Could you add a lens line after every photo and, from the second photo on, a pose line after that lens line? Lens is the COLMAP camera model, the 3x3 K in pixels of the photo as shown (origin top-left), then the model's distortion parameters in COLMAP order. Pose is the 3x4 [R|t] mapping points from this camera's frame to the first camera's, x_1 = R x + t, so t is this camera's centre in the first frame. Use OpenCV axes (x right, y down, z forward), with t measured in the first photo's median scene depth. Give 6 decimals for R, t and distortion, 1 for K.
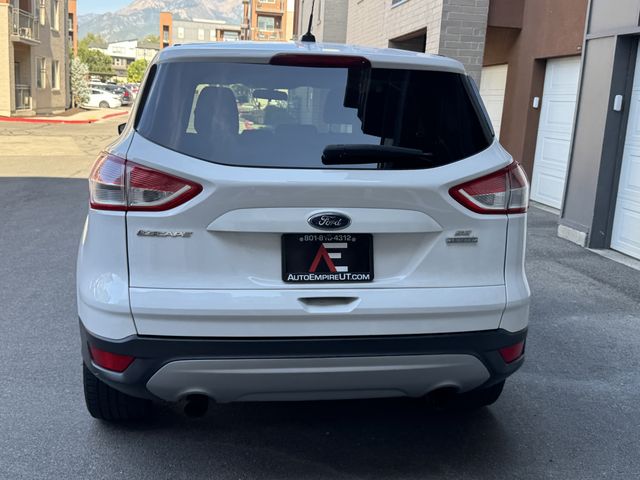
lens RADIAL K [[686.2, 0, 312.6], [0, 686.2, 236.4], [0, 0, 1]] dist [0.192767, -0.429711]
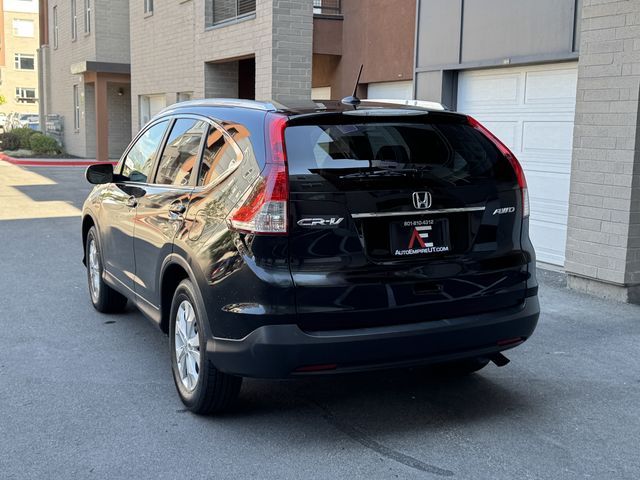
lens RADIAL K [[838.8, 0, 310.1], [0, 838.8, 235.3], [0, 0, 1]] dist [0.210017, -0.459015]
pose [[0.948252, -0.078009, 0.307787, -0.404753], [0.093515, 0.994969, -0.035930, 0.055940], [-0.303435, 0.062853, 0.950777, -0.507117]]
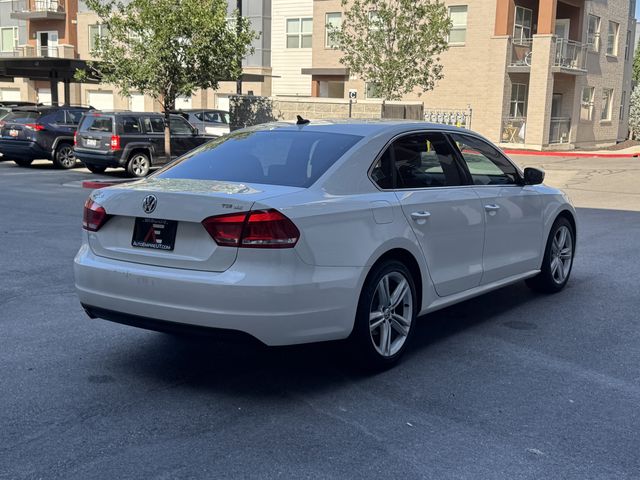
lens RADIAL K [[815.1, 0, 320.0], [0, 815.1, 240.0], [0, 0, 1]] dist [0.195000, -0.426681]
pose [[0.740988, 0.069878, -0.667873, 0.638147], [-0.112686, 0.993407, -0.021085, 0.051614], [0.661996, 0.090884, 0.743977, -0.198190]]
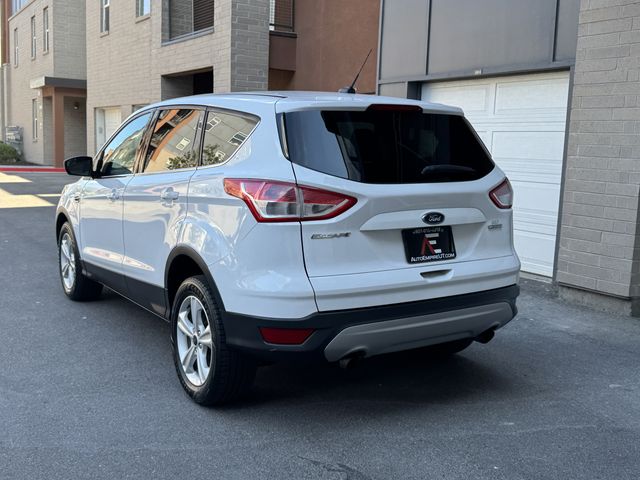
lens RADIAL K [[686.2, 0, 312.6], [0, 686.2, 236.4], [0, 0, 1]] dist [0.192767, -0.429711]
pose [[0.908361, -0.076299, 0.411168, -0.393152], [0.093552, 0.995372, -0.021970, 0.011818], [-0.407589, 0.058422, 0.911295, -0.107645]]
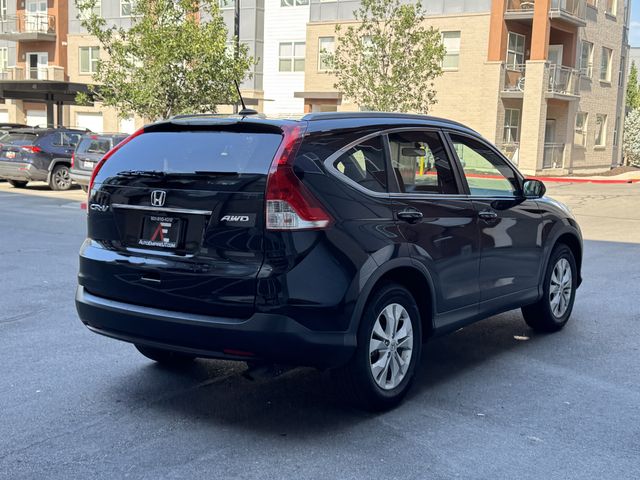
lens RADIAL K [[838.8, 0, 310.1], [0, 838.8, 235.3], [0, 0, 1]] dist [0.210017, -0.459015]
pose [[0.743032, 0.050296, -0.667363, 0.700022], [-0.118796, 0.991249, -0.057559, 0.075654], [0.658628, 0.122048, 0.742505, -0.326236]]
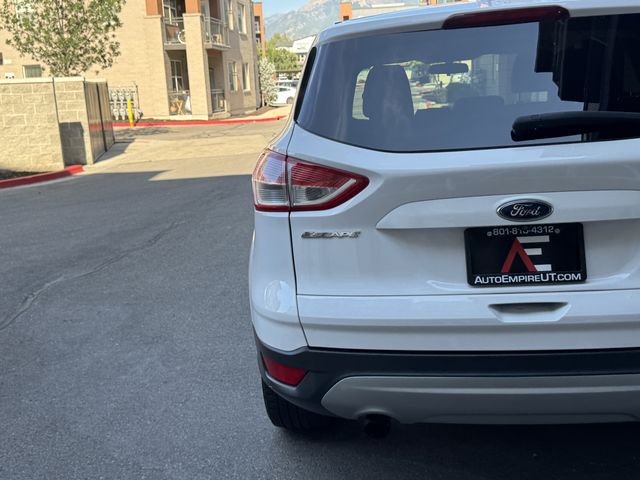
lens RADIAL K [[686.2, 0, 312.6], [0, 686.2, 236.4], [0, 0, 1]] dist [0.192767, -0.429711]
pose [[0.962574, -0.044187, -0.267393, 0.000927], [0.050322, 0.998603, 0.016133, -0.008392], [0.266307, -0.028985, 0.963452, 0.065982]]
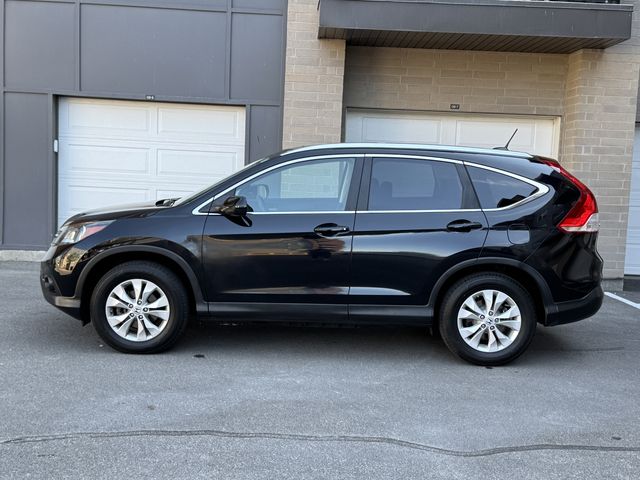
lens RADIAL K [[838.0, 0, 315.3], [0, 838.0, 241.1], [0, 0, 1]] dist [0.207426, -0.451096]
pose [[0.106426, -0.138469, 0.984632, -1.592660], [0.156532, 0.980241, 0.120932, -0.199191], [-0.981922, 0.141256, 0.125998, 0.533780]]
